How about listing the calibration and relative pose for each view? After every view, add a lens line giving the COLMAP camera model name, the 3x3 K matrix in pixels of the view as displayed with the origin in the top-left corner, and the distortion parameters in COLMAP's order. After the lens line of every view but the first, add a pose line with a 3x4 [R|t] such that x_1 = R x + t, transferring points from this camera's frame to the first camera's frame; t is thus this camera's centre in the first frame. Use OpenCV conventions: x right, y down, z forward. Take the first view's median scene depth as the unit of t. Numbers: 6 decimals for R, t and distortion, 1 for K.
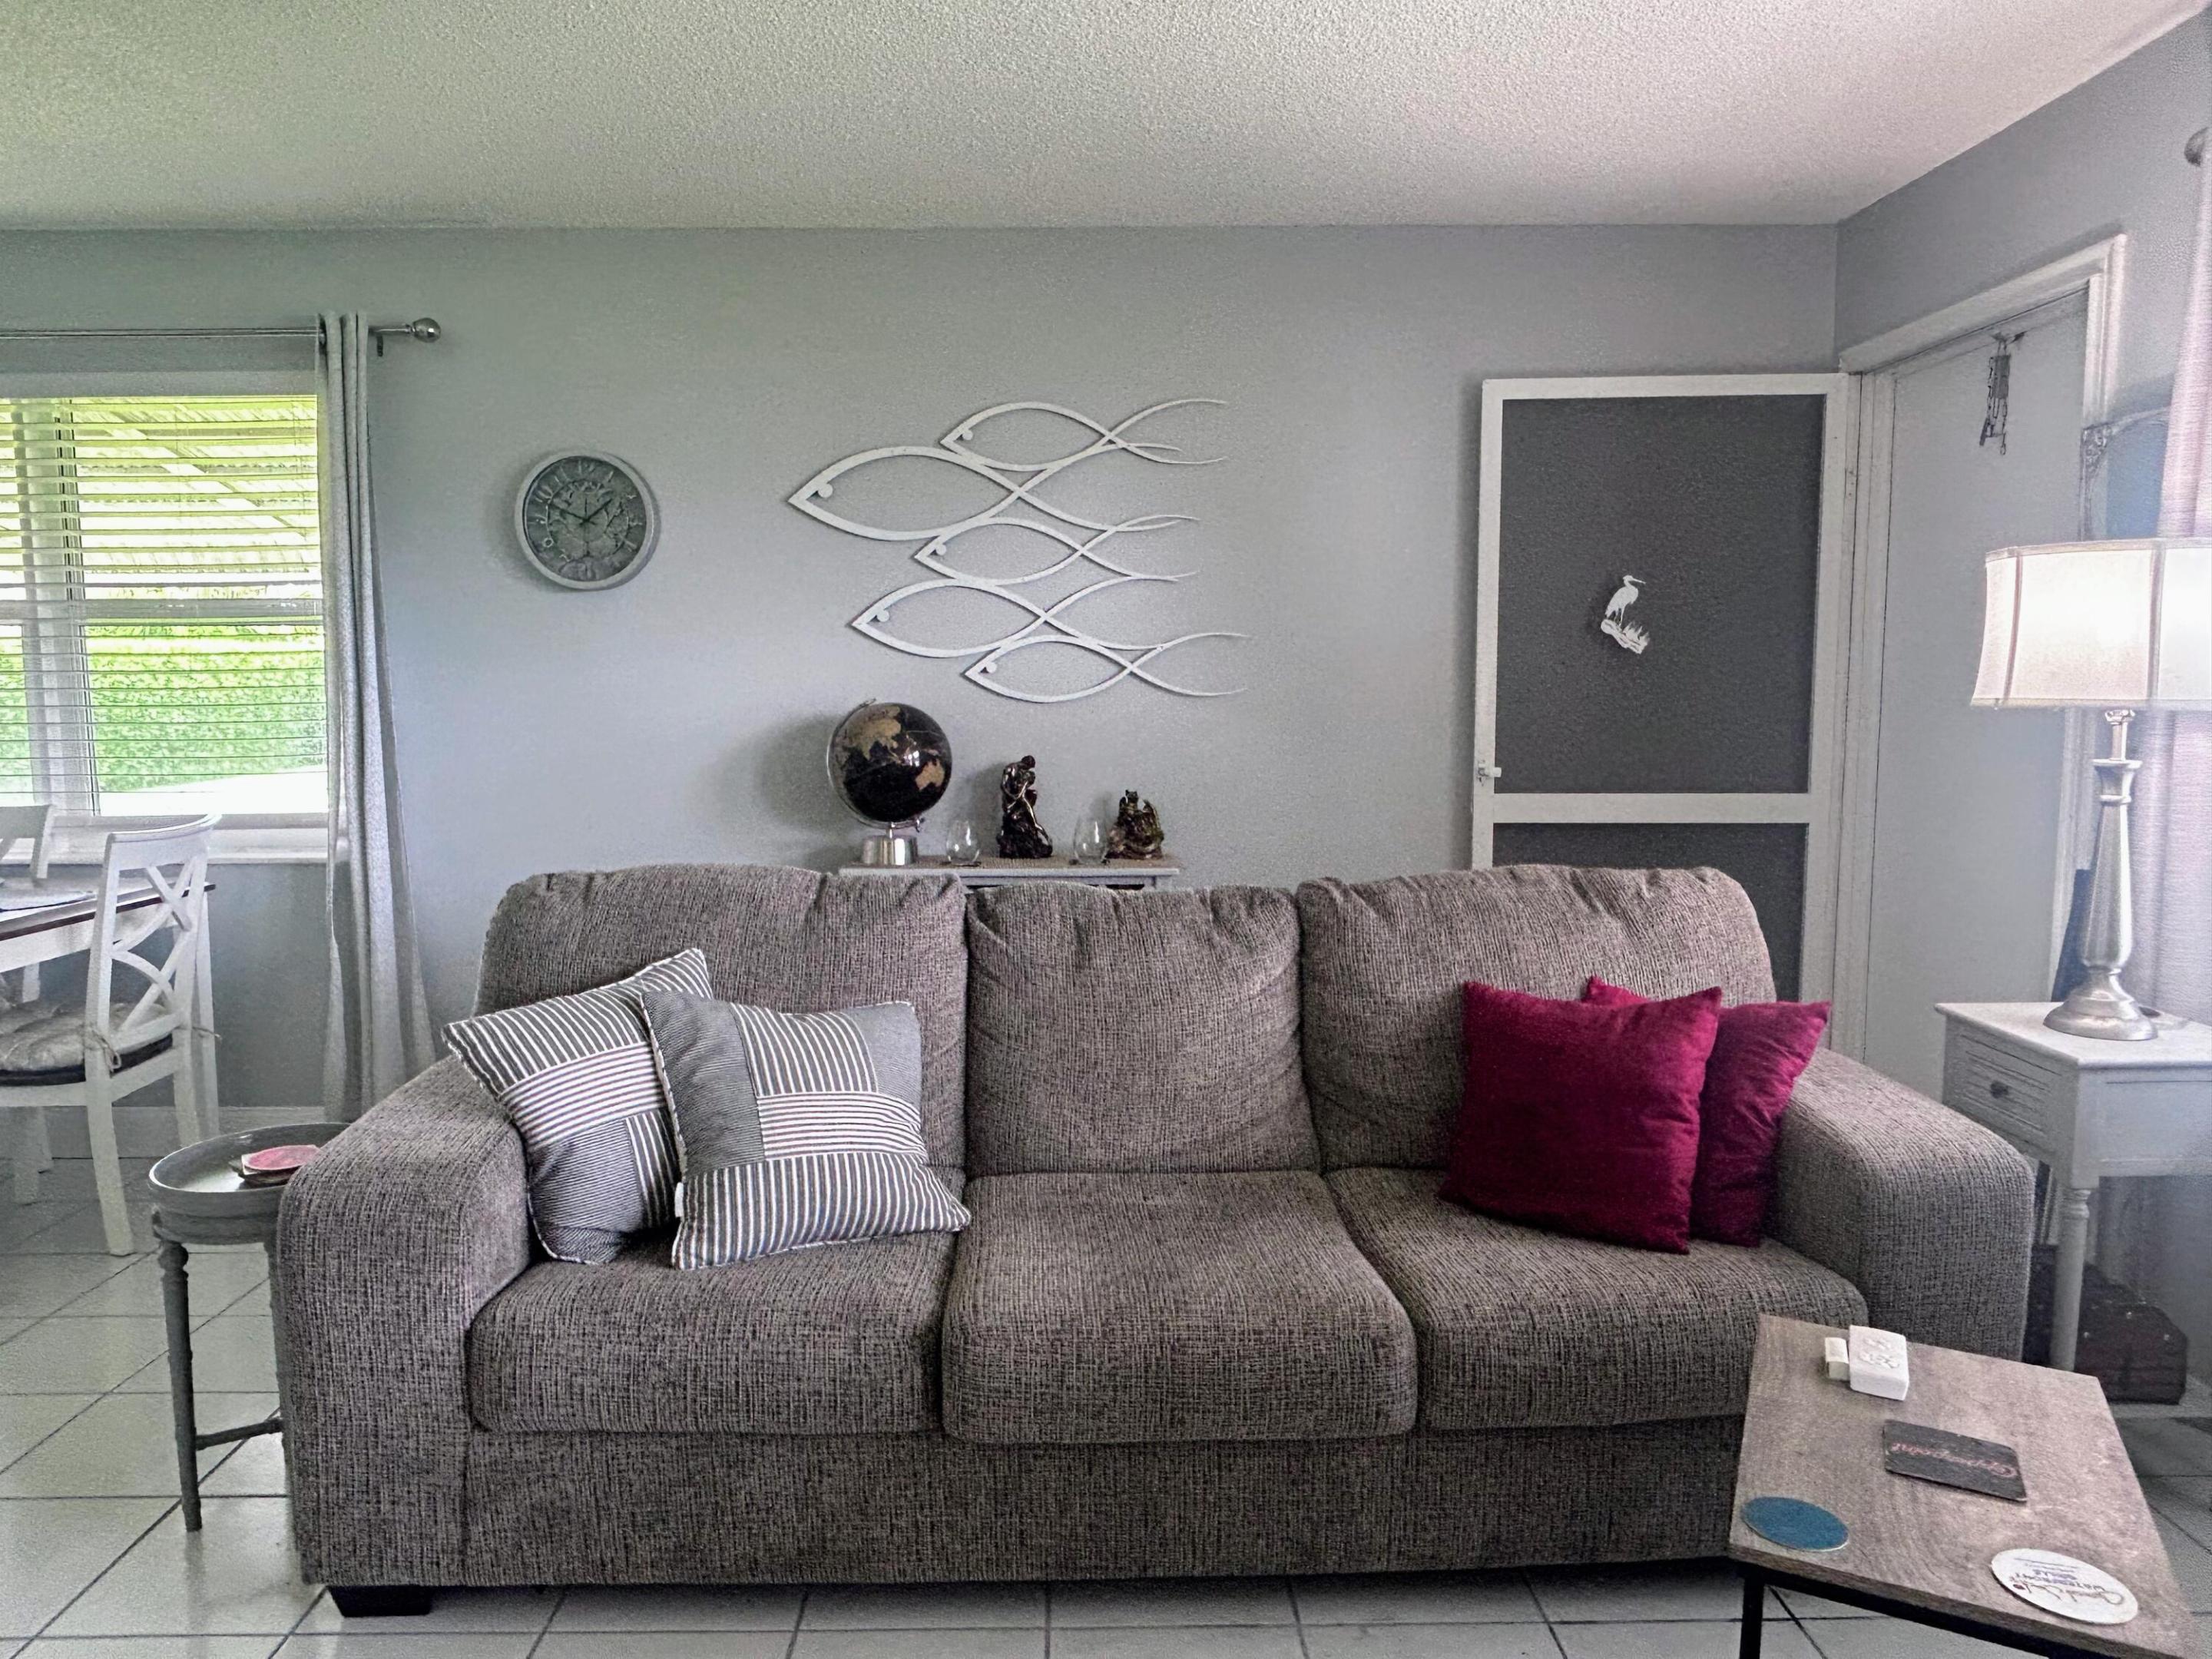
lens RADIAL K [[1478.1, 0, 1096.4], [0, 1478.1, 833.4], [0, 0, 1]] dist [0.004562, -0.015671]
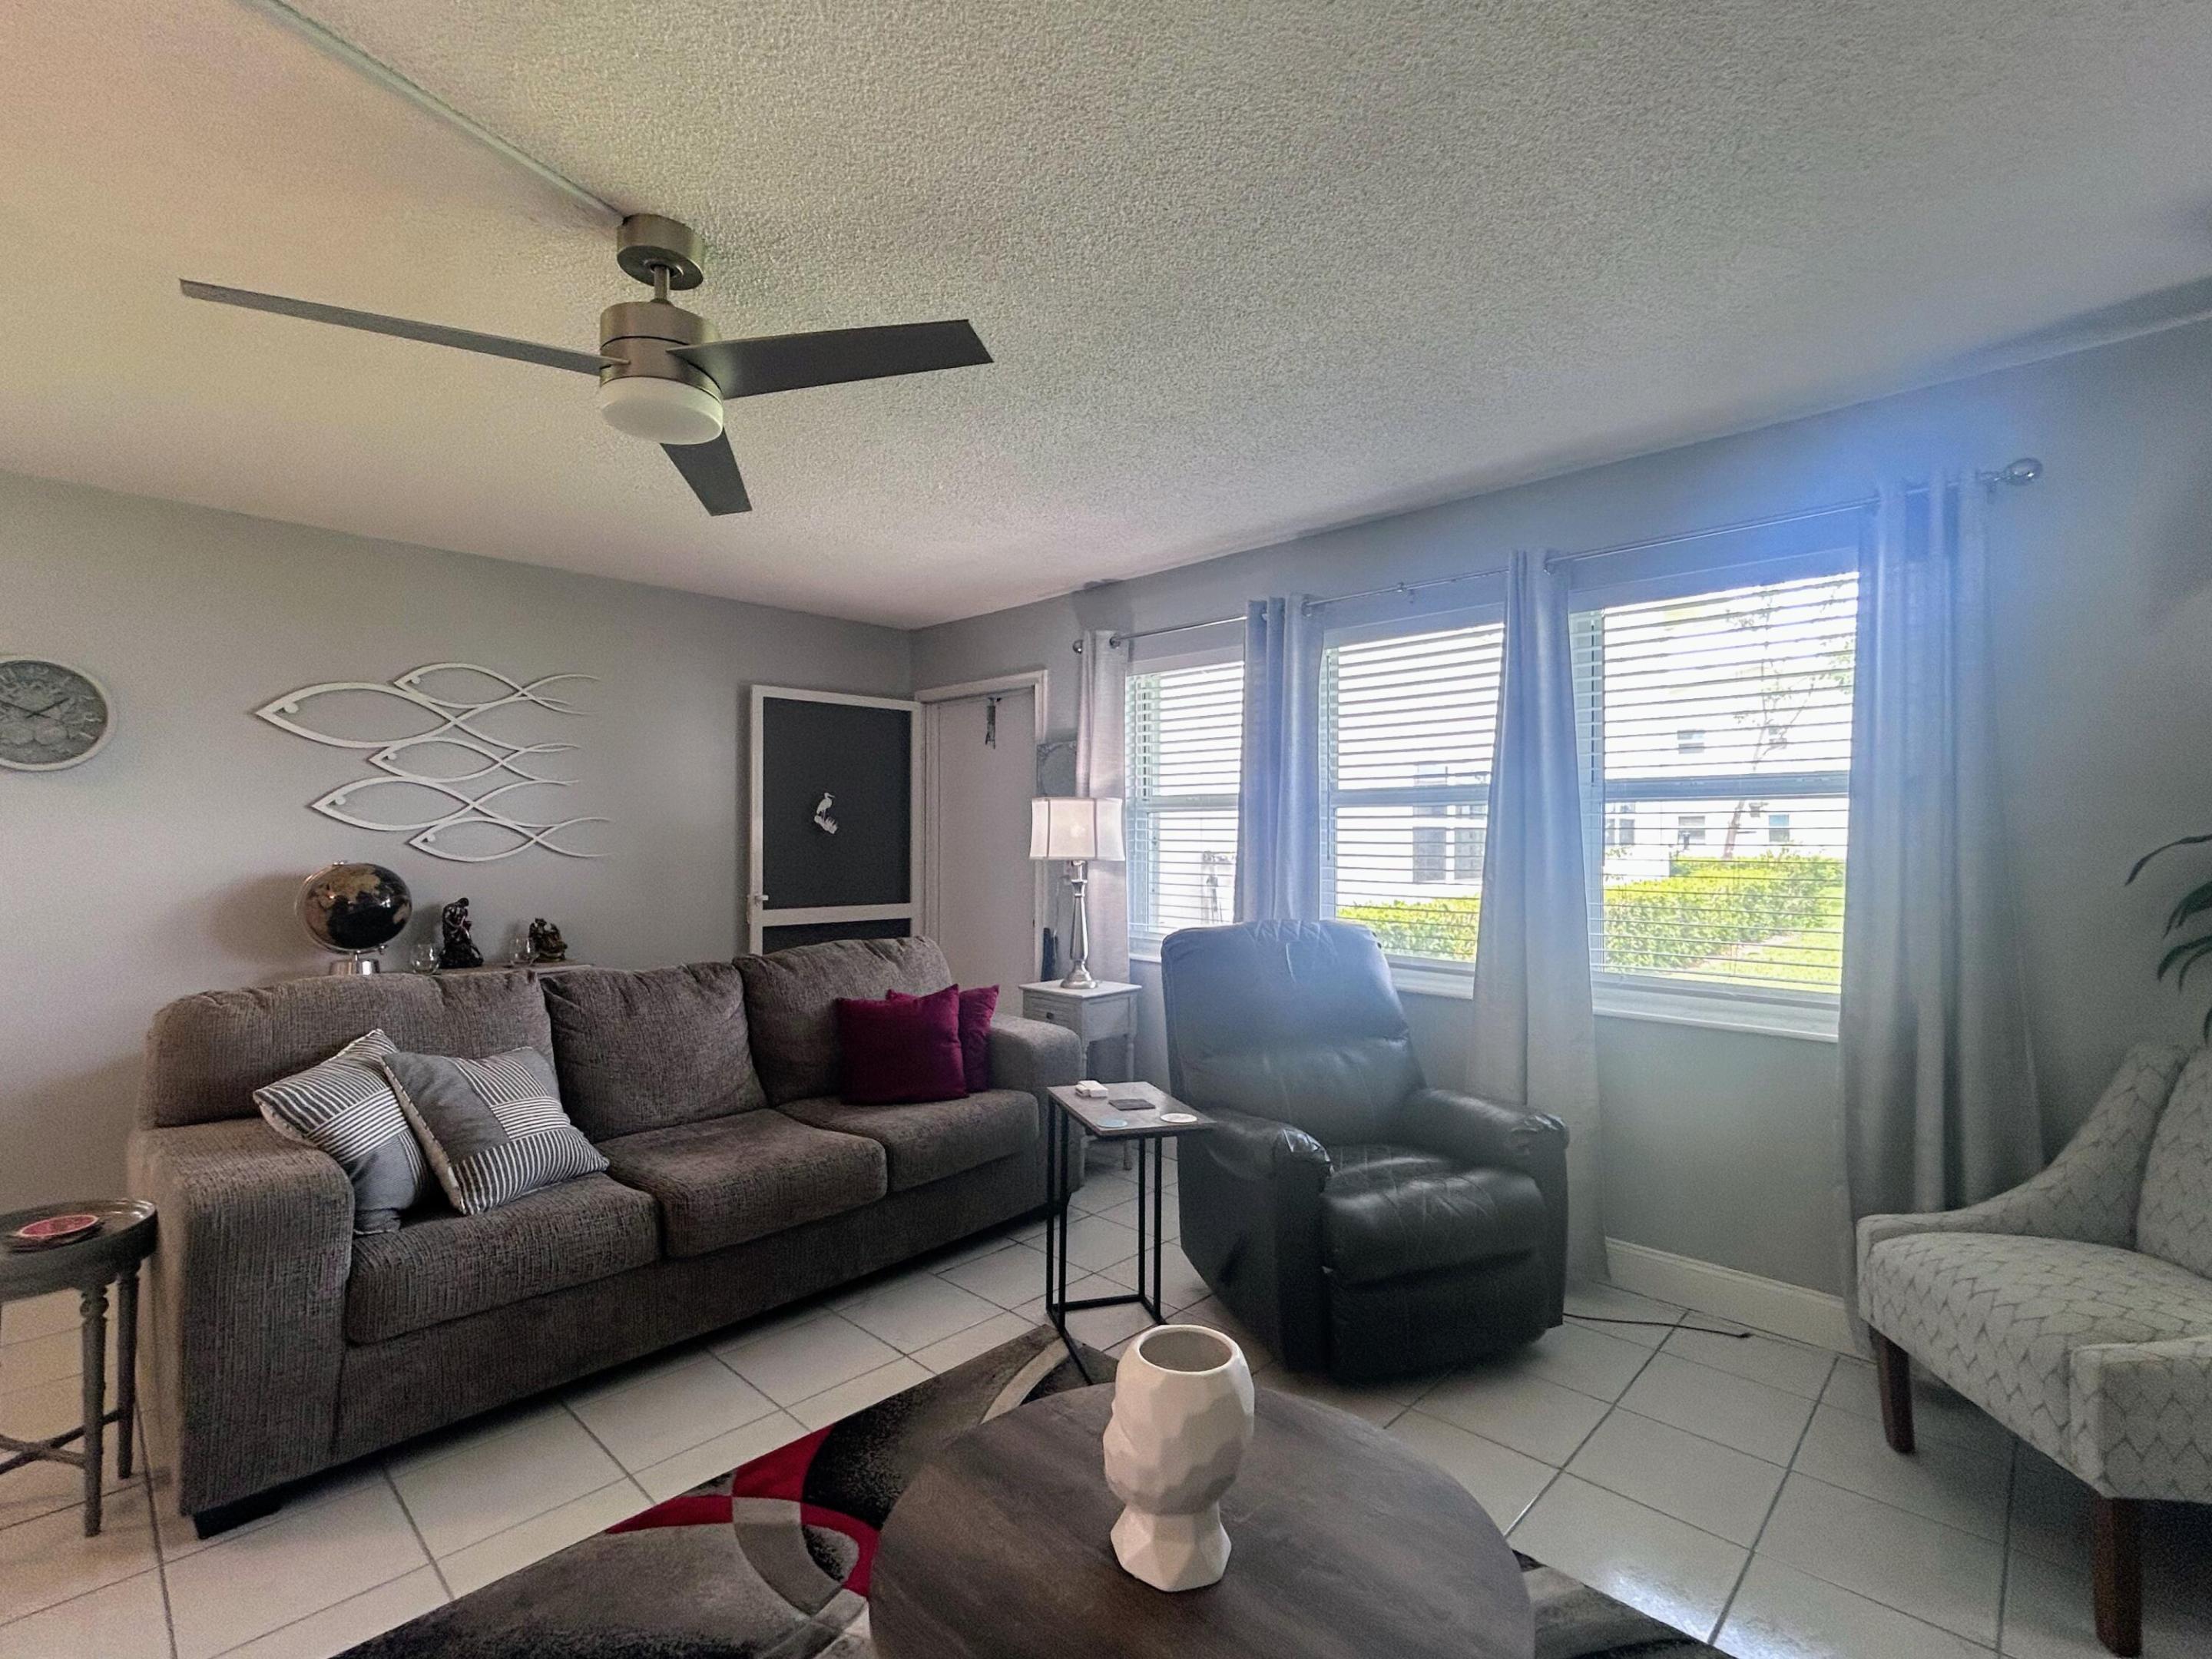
lens RADIAL K [[1002.5, 0, 1106.6], [0, 1002.5, 825.3], [0, 0, 1]] dist [-0.003669, 0.000728]
pose [[0.702479, 0.016032, 0.711523, -0.446070], [0.069629, 0.993402, -0.091128, 0.015795], [-0.708290, 0.113558, 0.696728, -0.228180]]
